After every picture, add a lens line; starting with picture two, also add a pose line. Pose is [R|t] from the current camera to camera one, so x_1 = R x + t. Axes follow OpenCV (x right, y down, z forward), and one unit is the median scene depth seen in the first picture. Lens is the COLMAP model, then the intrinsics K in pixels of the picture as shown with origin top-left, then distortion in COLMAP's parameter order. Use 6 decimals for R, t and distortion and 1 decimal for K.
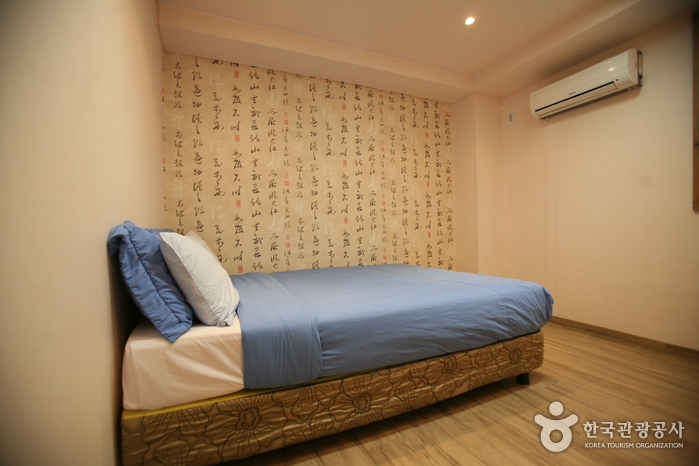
lens RADIAL K [[319.5, 0, 345.8], [0, 319.5, 241.0], [0, 0, 1]] dist [-0.041774, 0.008566]
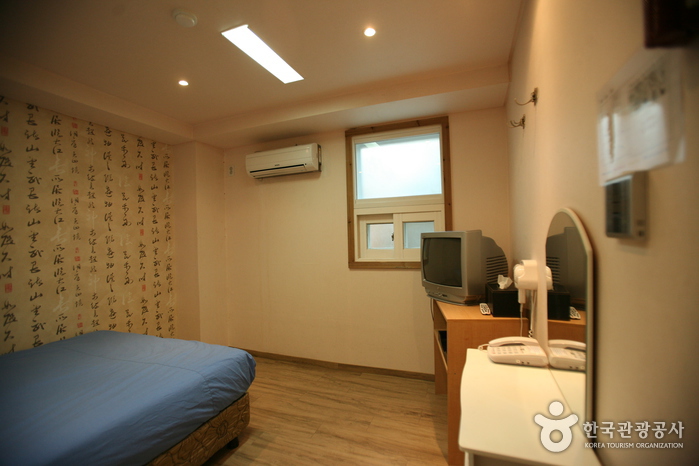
lens RADIAL K [[319.5, 0, 350.0], [0, 319.5, 234.1], [0, 0, 1]] dist [-0.041774, 0.008566]
pose [[0.710747, 0.004179, 0.703435, 0.061631], [0.033532, 0.998644, -0.039814, -0.137883], [-0.702648, 0.051885, 0.709643, -0.047491]]
